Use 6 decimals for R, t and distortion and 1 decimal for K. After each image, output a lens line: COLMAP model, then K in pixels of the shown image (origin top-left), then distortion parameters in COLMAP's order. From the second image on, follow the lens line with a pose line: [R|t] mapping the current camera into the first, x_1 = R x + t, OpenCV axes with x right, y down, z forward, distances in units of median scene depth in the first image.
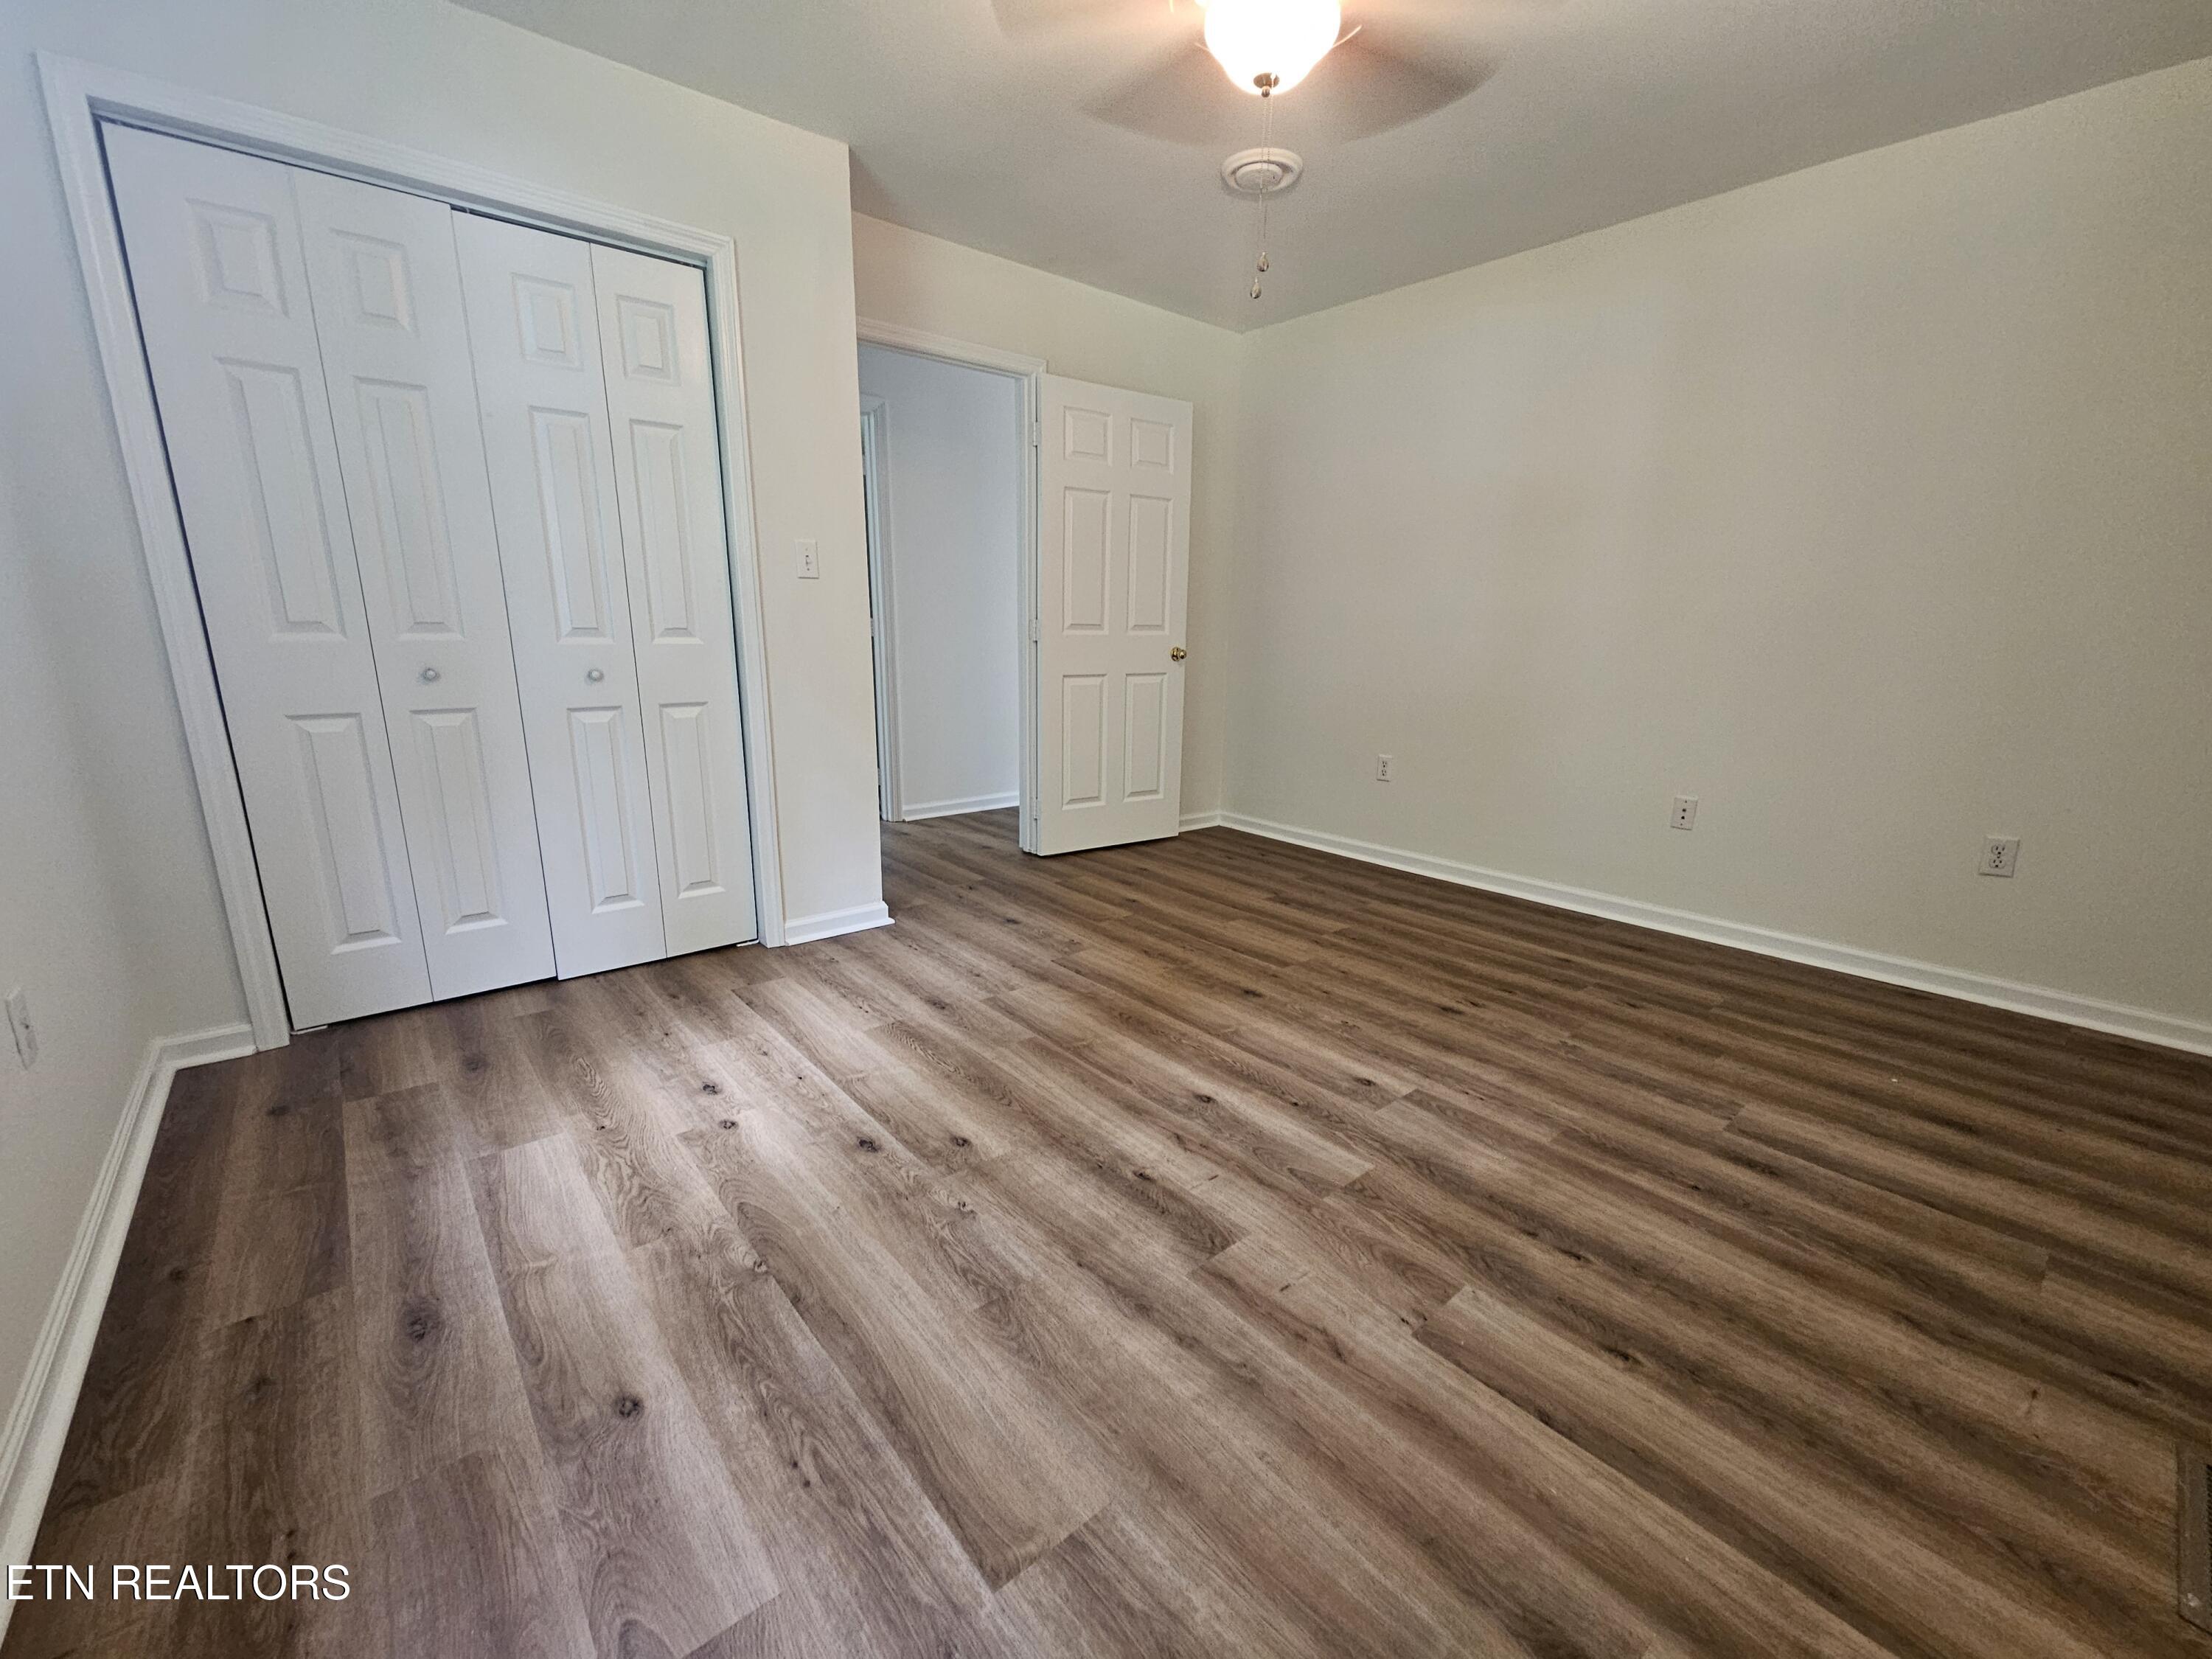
lens RADIAL K [[913.3, 0, 1103.7], [0, 913.3, 838.8], [0, 0, 1]] dist [0.002069, -0.001475]
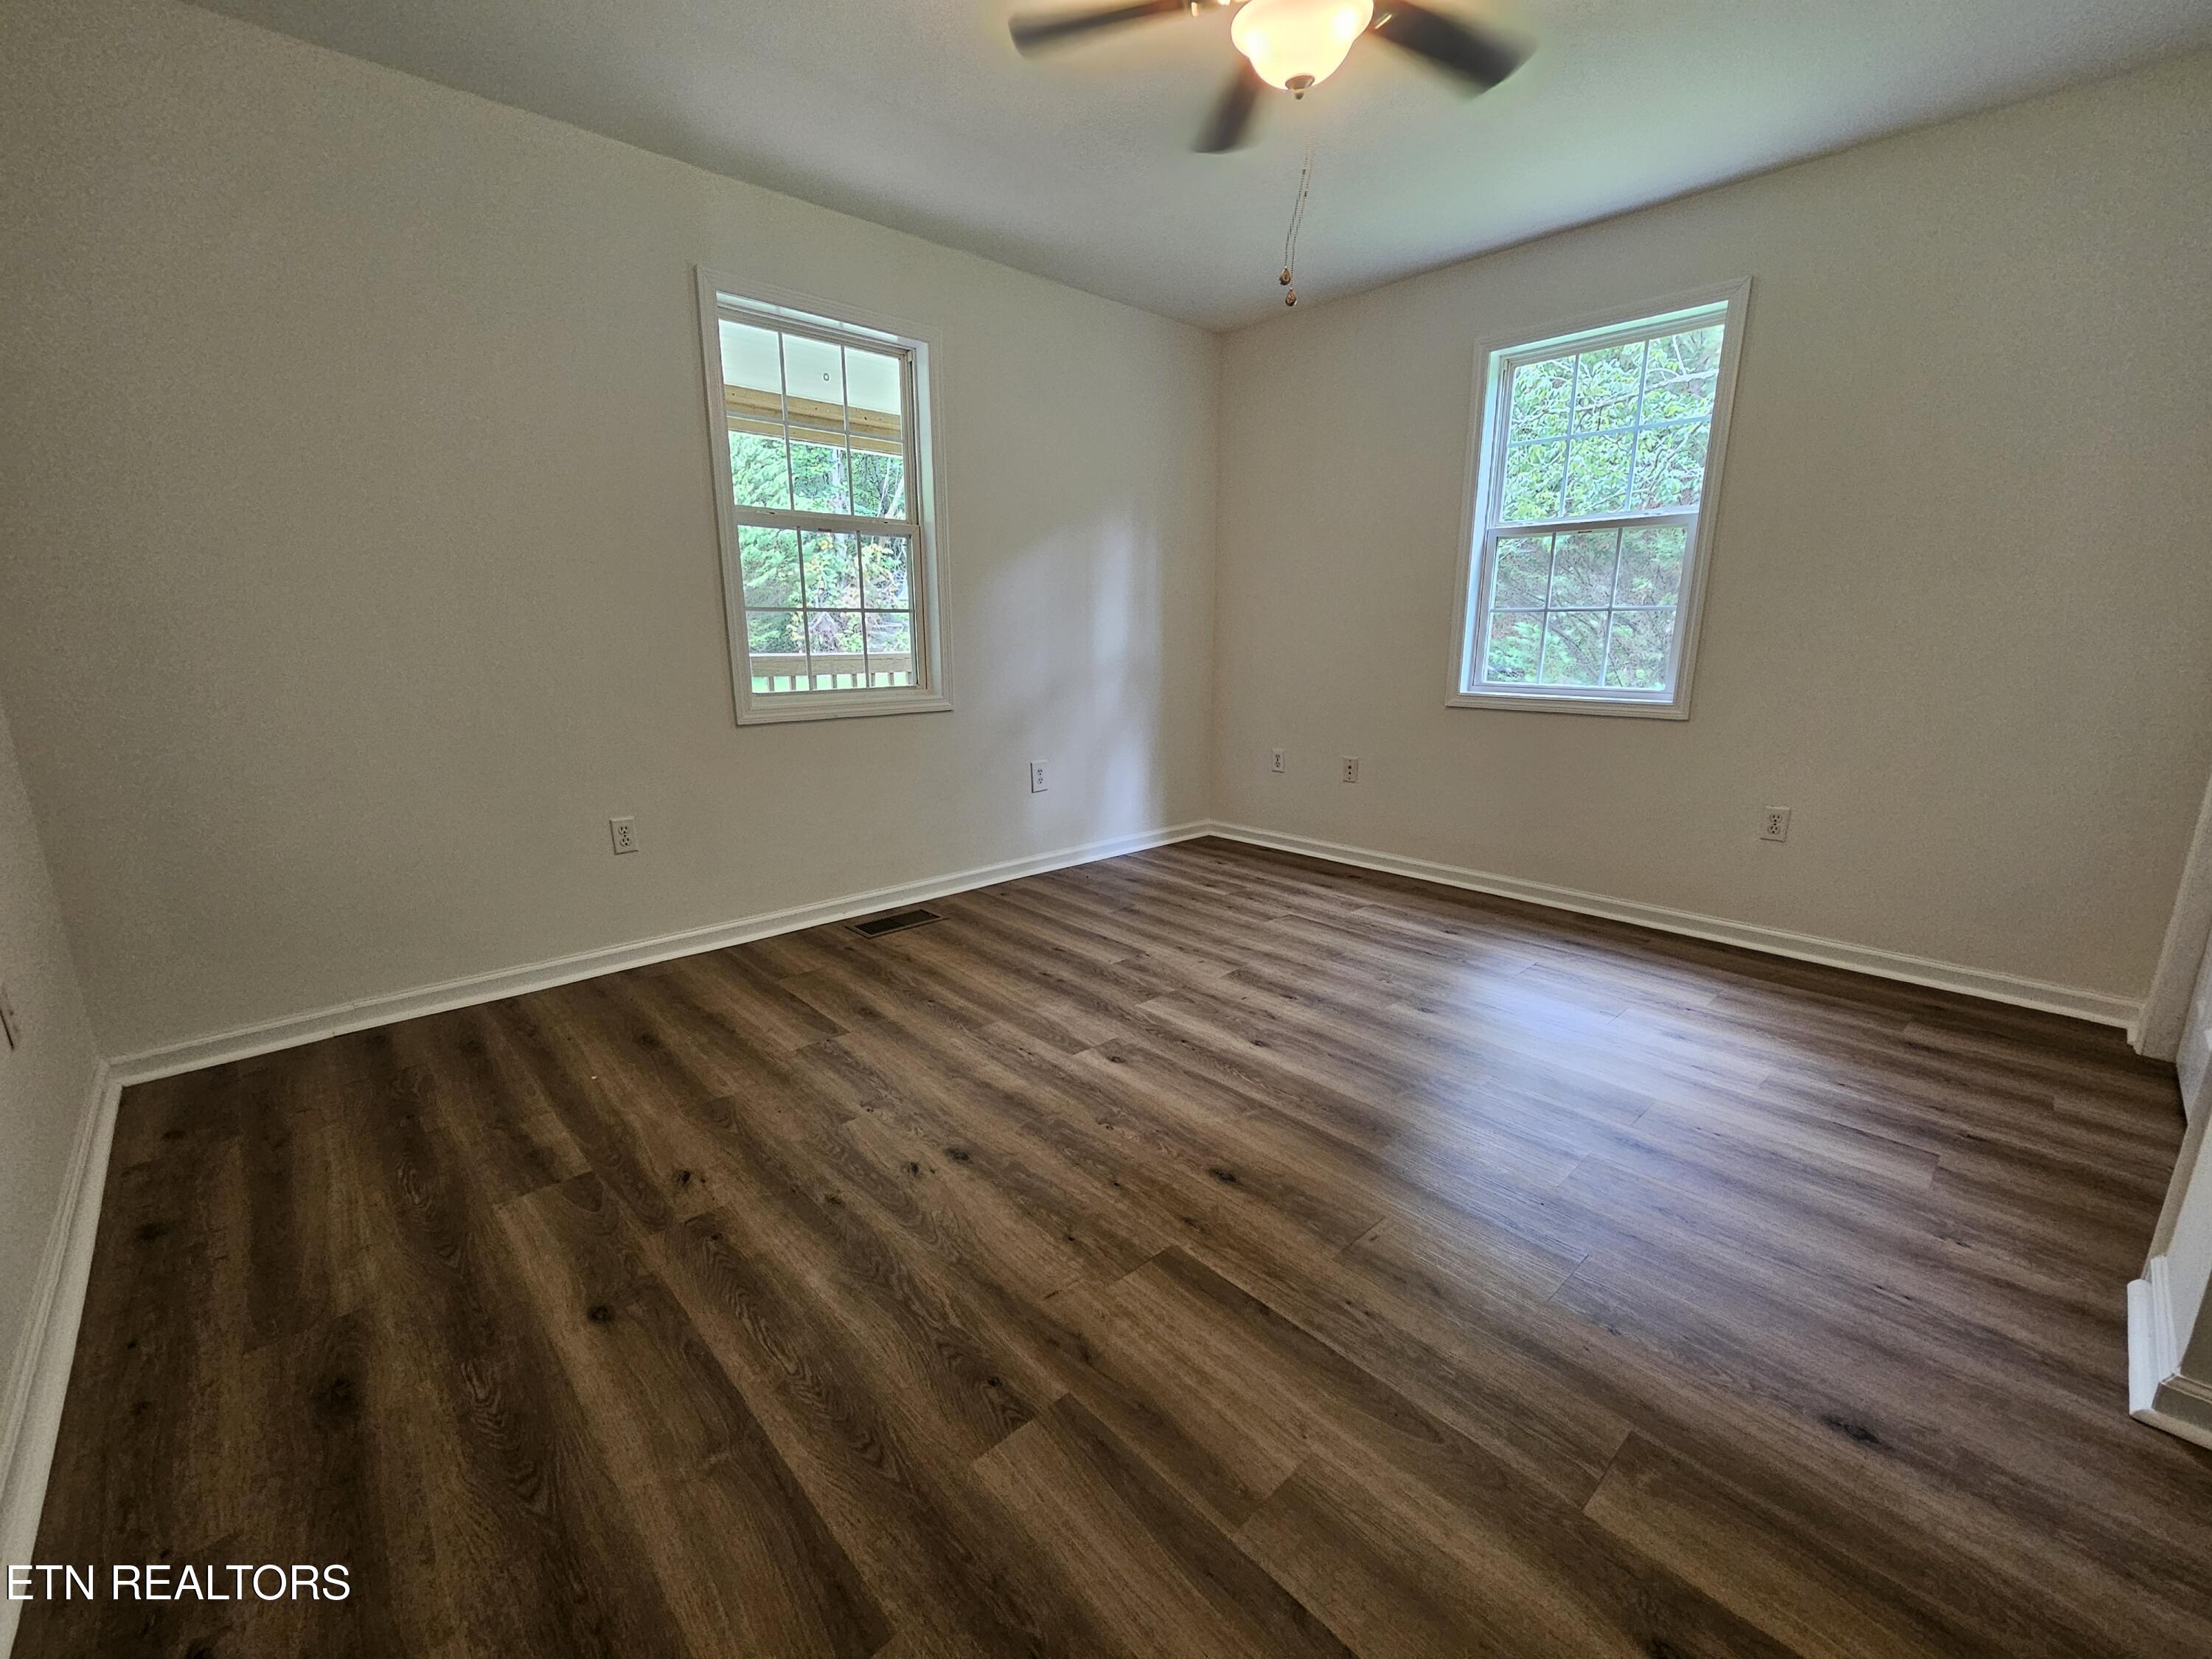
lens RADIAL K [[913.3, 0, 1104.3], [0, 913.3, 836.3], [0, 0, 1]] dist [0.002069, -0.001475]
pose [[-0.998782, -0.002690, -0.049268, 0.359815], [-0.024163, 0.897254, 0.440854, -0.453958], [0.043020, 0.441507, -0.896226, 1.877283]]
